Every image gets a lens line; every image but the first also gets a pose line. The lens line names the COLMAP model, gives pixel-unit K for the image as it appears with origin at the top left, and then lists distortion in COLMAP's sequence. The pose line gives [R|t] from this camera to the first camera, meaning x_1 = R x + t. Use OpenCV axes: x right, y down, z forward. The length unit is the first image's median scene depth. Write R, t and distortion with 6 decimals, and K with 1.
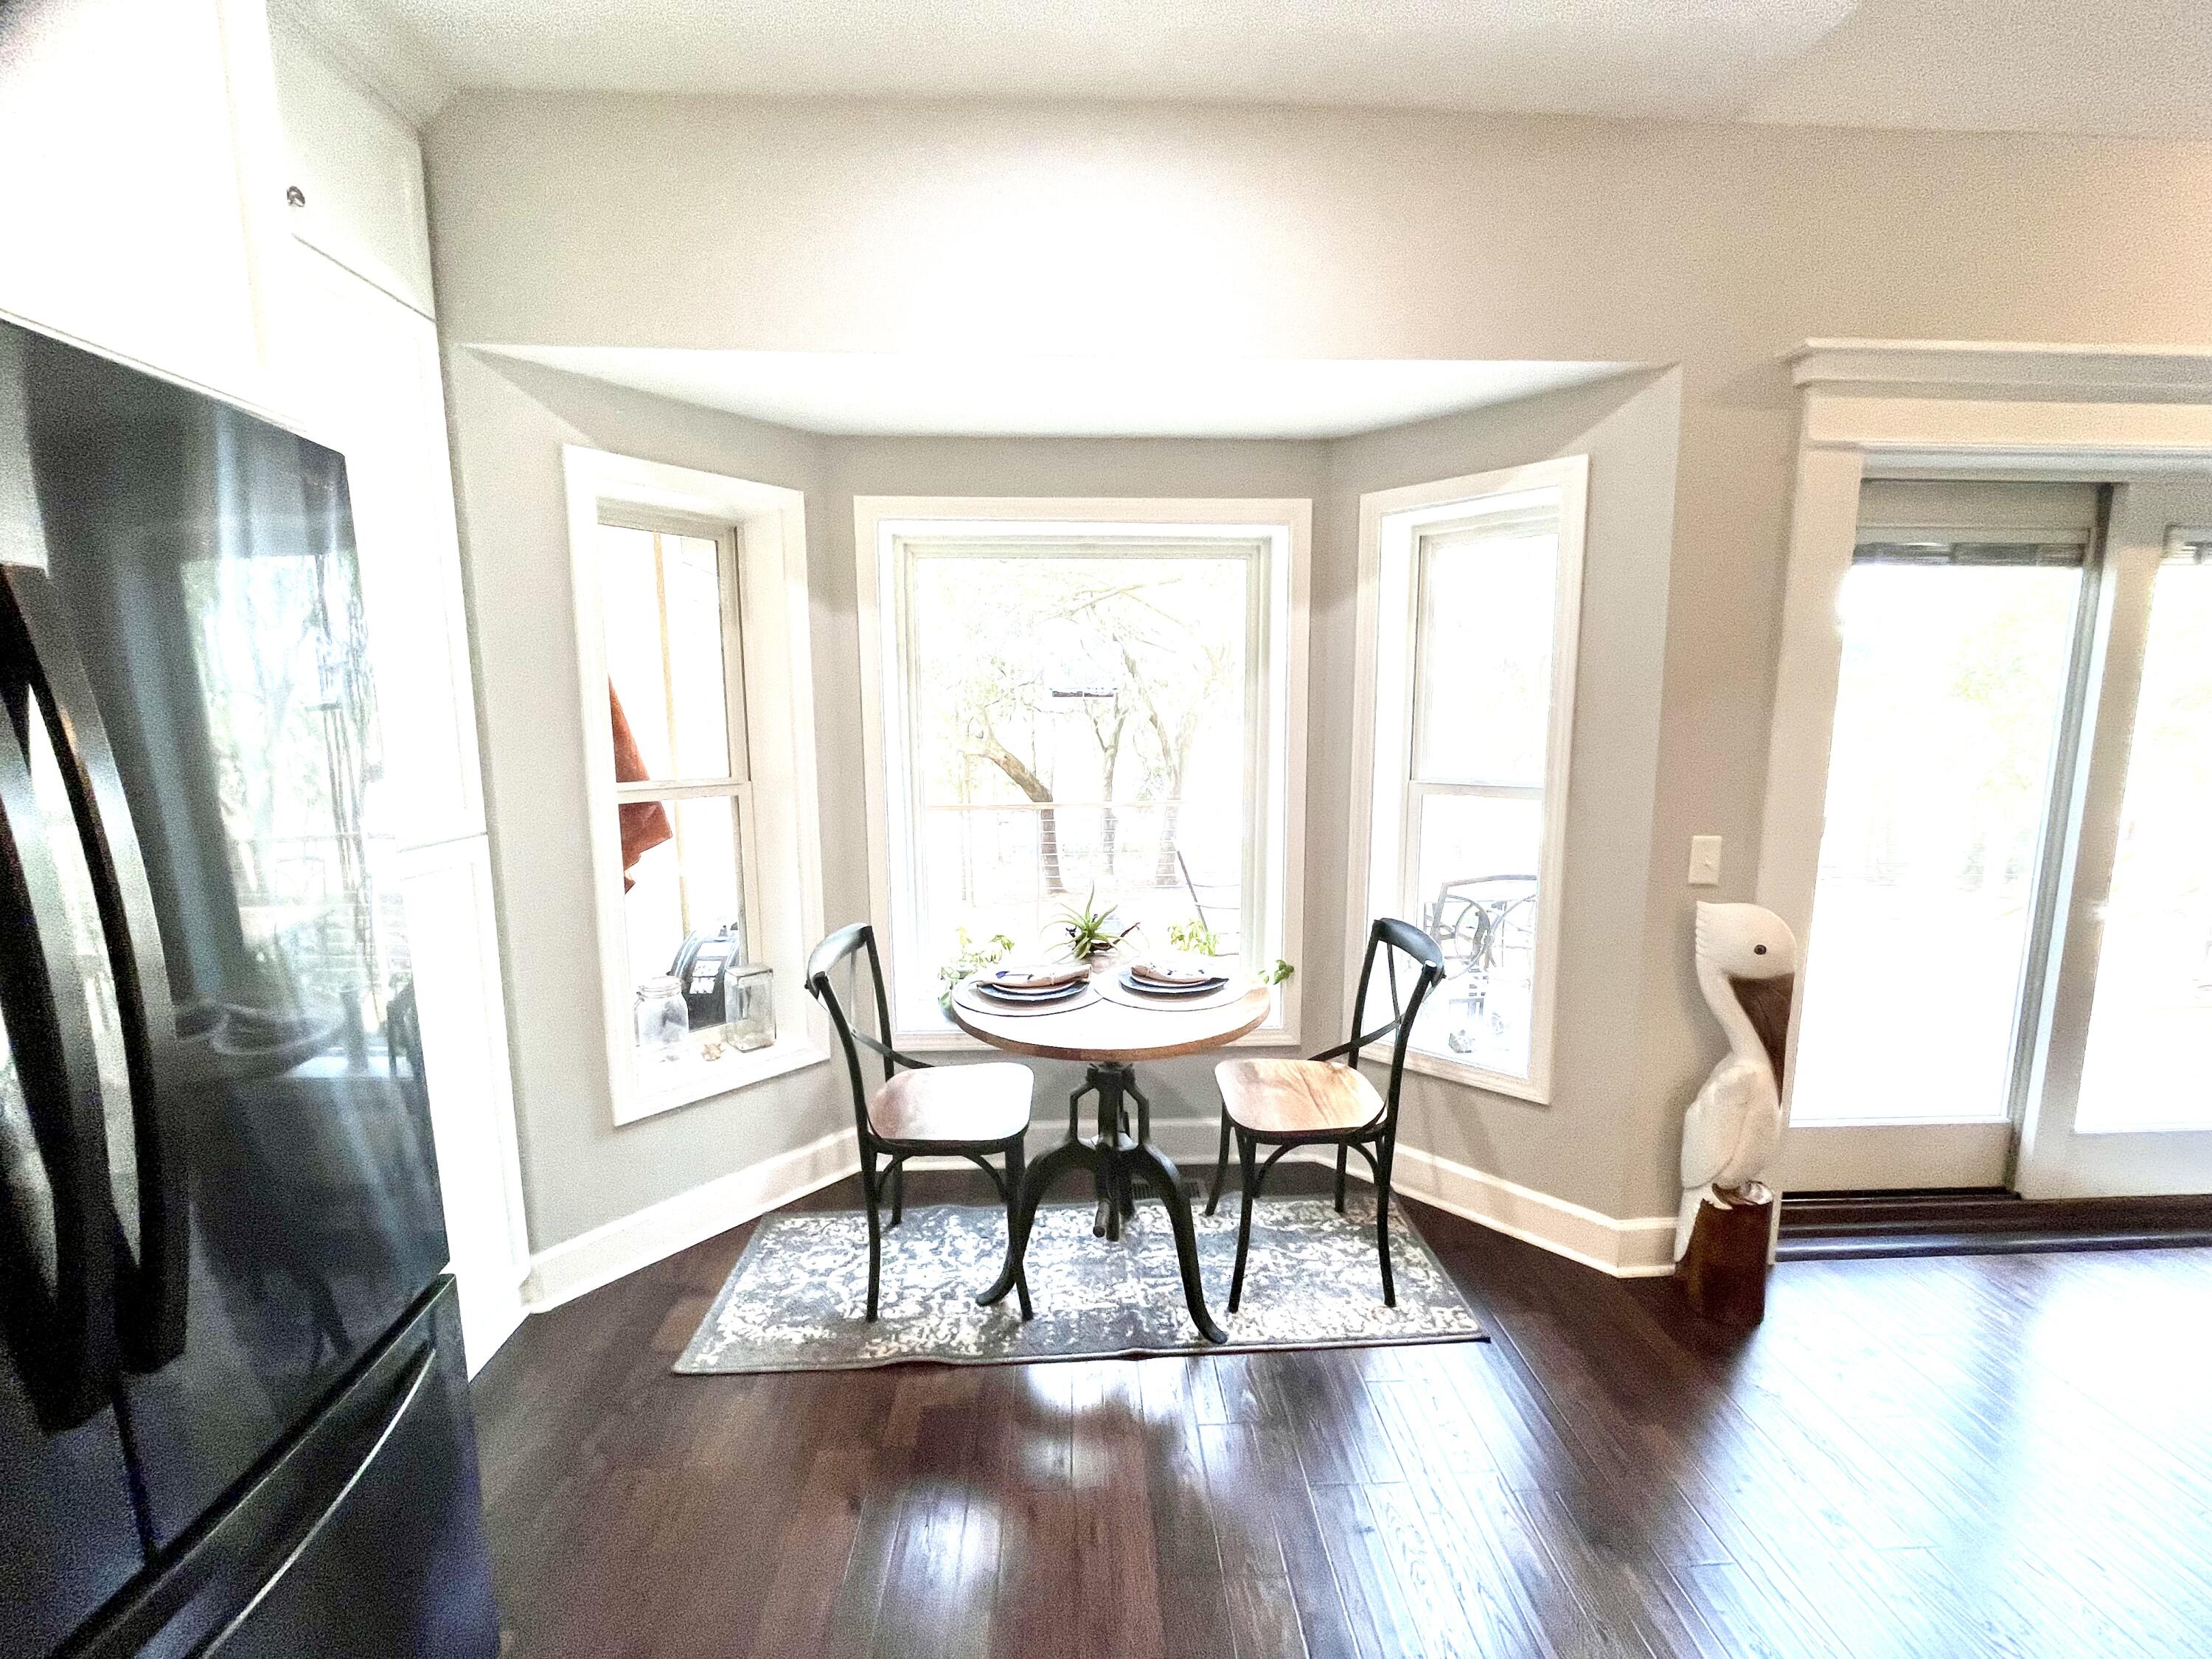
lens RADIAL K [[893.5, 0, 1106.0], [0, 893.5, 829.5], [0, 0, 1]] dist [-0.000646, -0.000310]
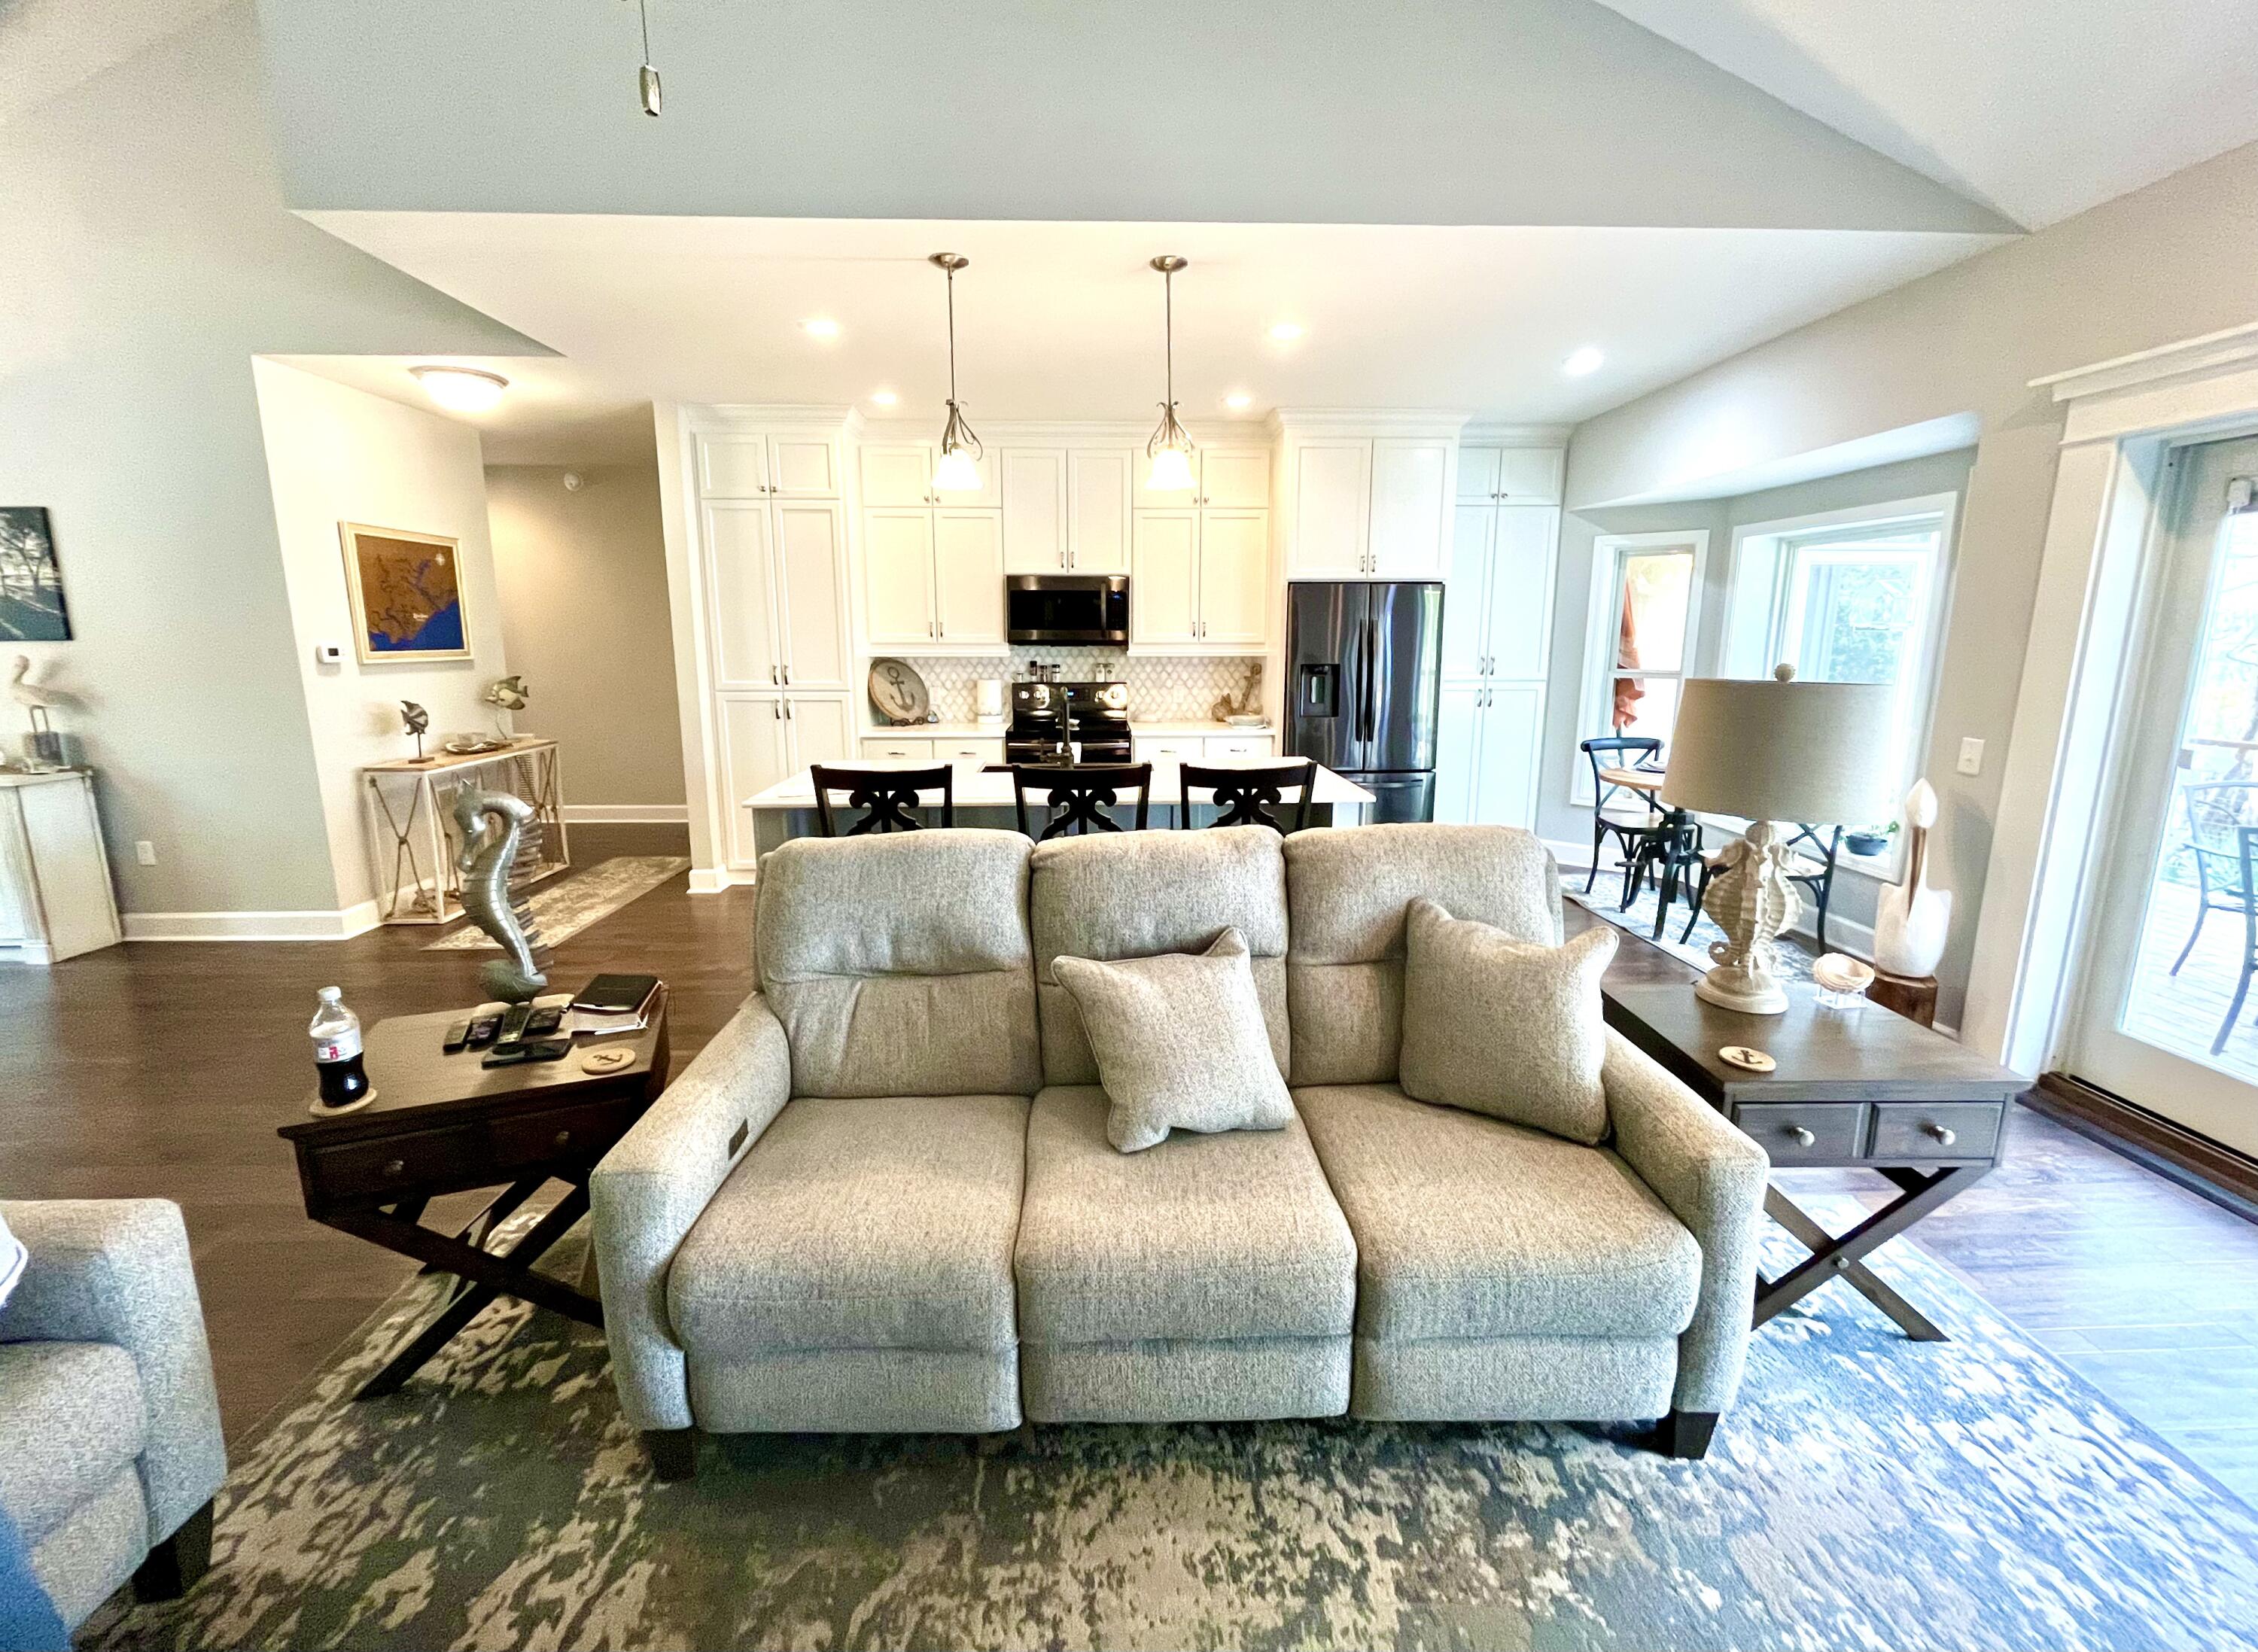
lens RADIAL K [[922.5, 0, 1123.1], [0, 922.5, 797.6], [0, 0, 1]] dist [0.001163, 0.000053]
pose [[-0.016123, 0.179769, -0.983577, 1.972445], [-0.127320, 0.975328, 0.180348, 0.005727], [0.991731, 0.128136, 0.007163, -0.280784]]
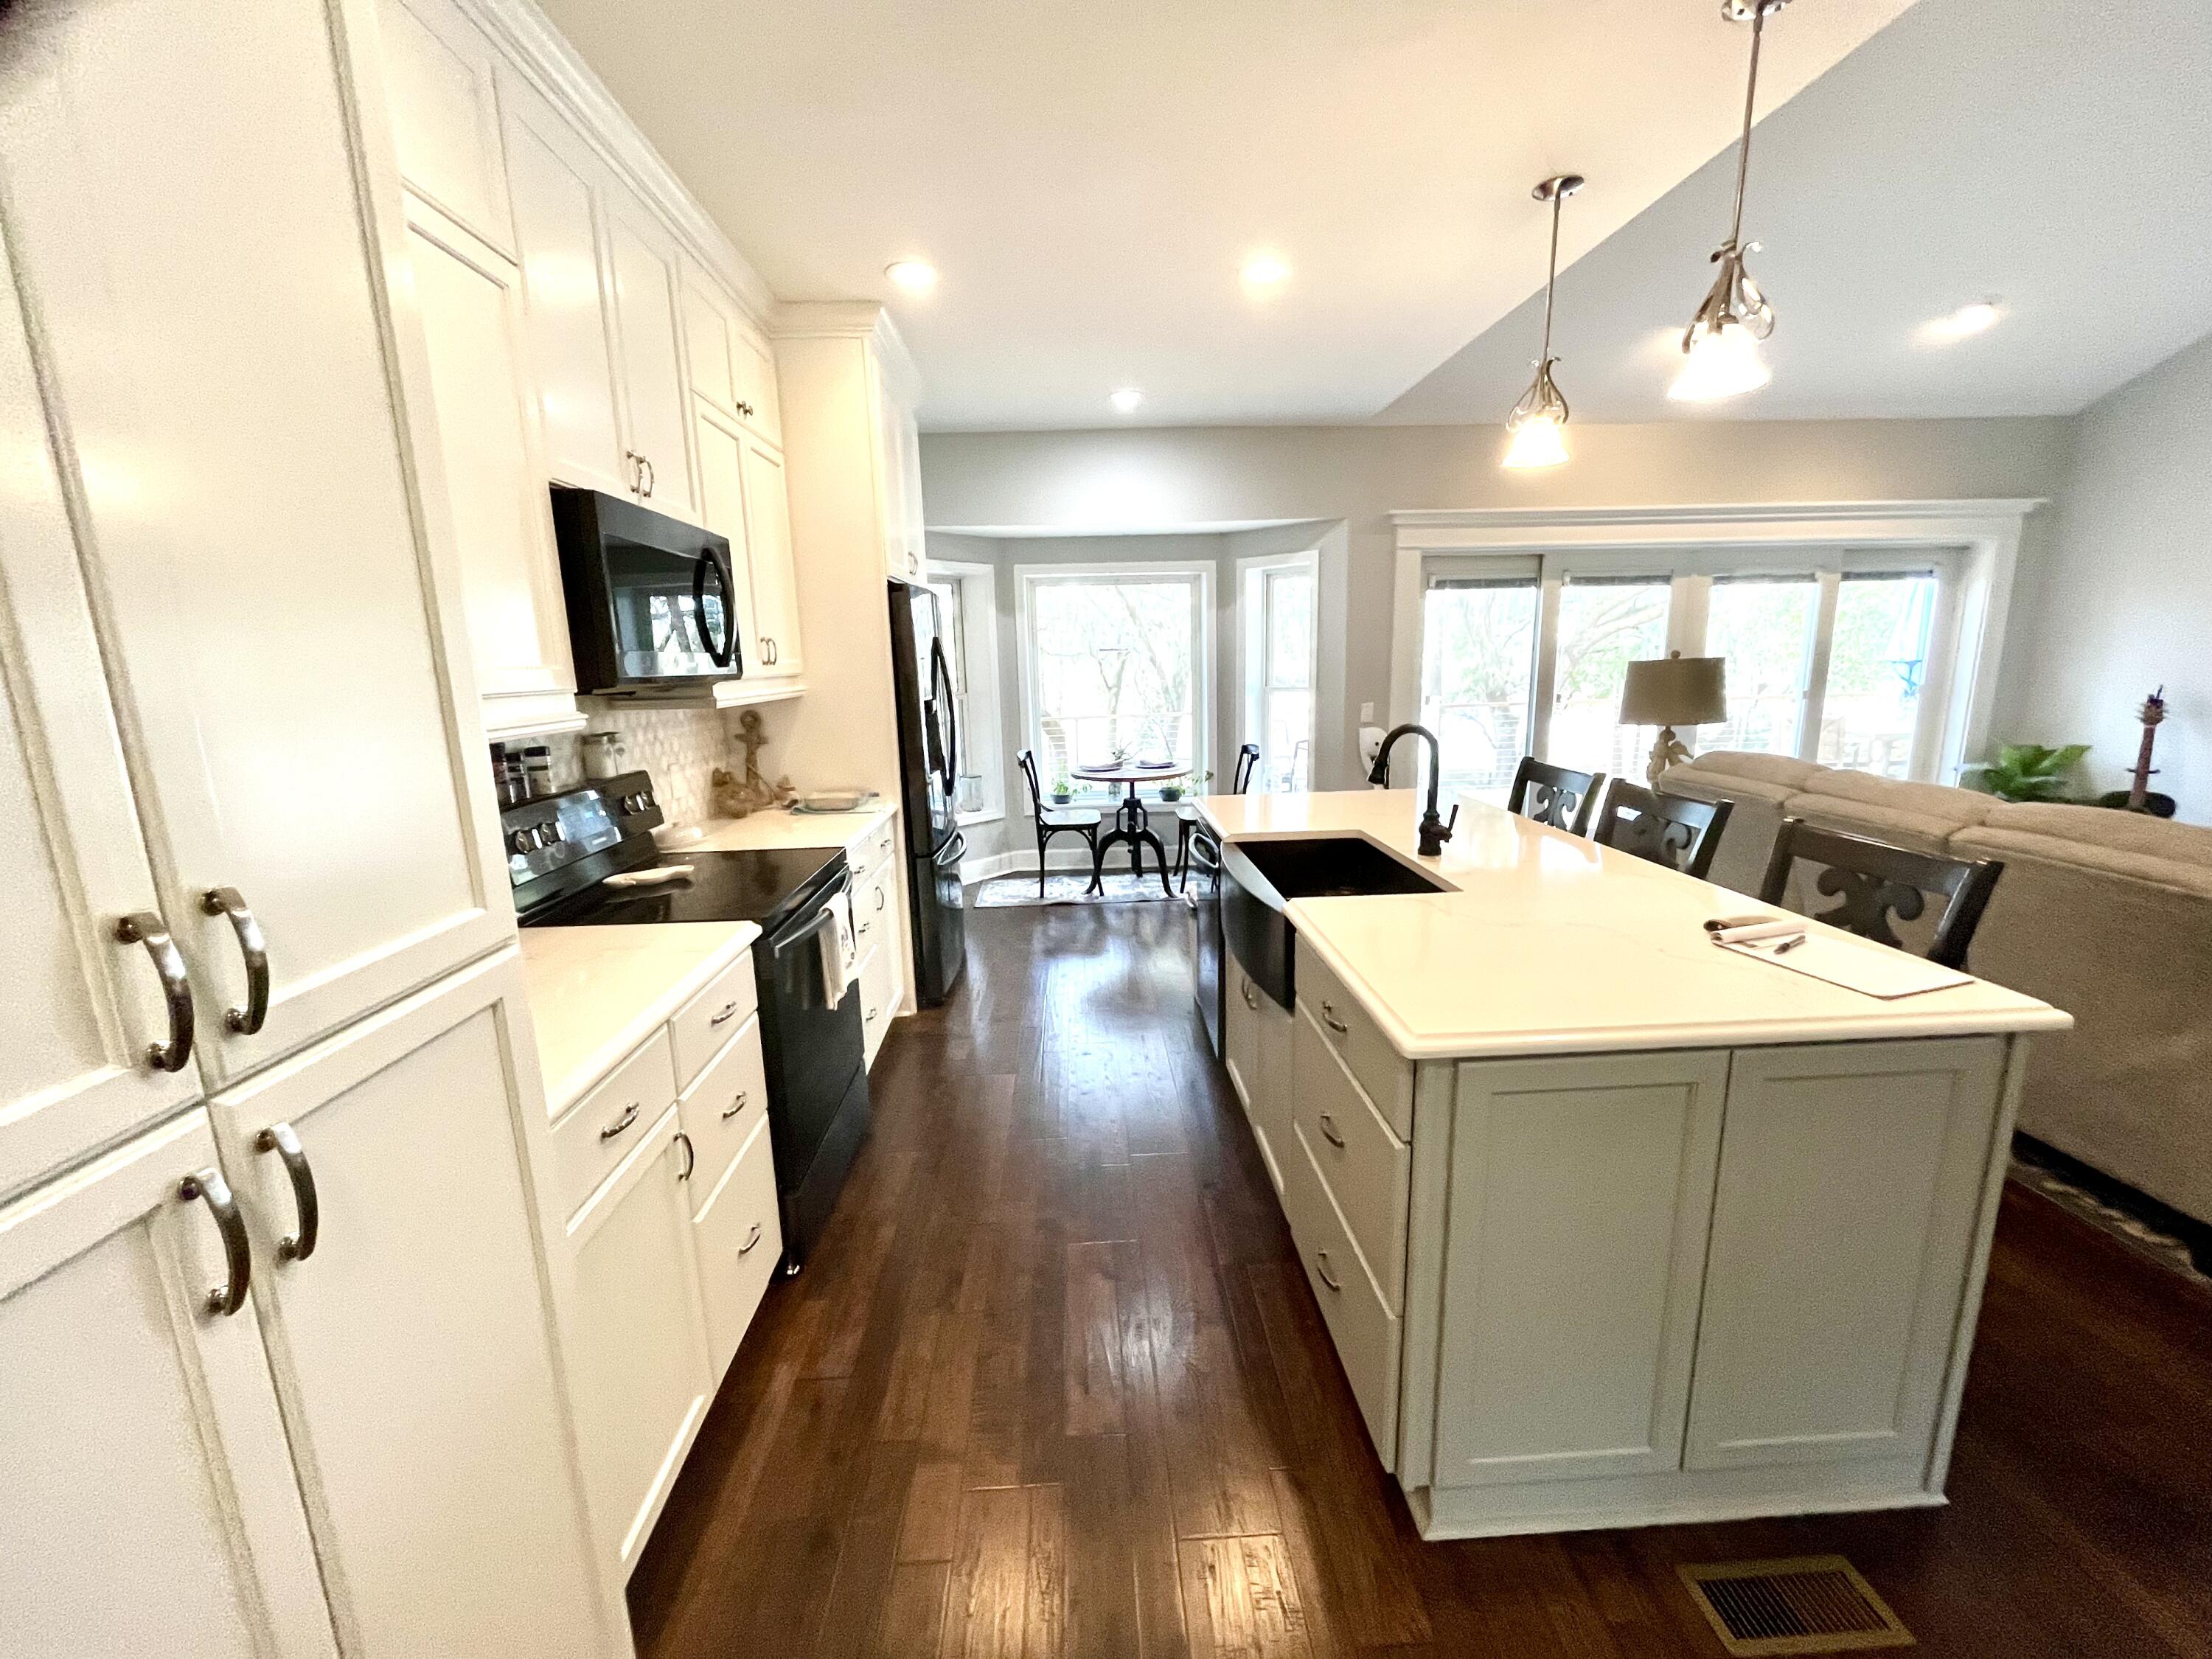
lens RADIAL K [[893.5, 0, 1106.0], [0, 893.5, 829.5], [0, 0, 1]] dist [-0.000646, -0.000310]
pose [[0.999749, -0.021985, -0.004285, -0.057187], [0.022214, 0.997695, 0.064118, 0.175657], [0.002866, -0.064197, 0.997933, -1.464621]]
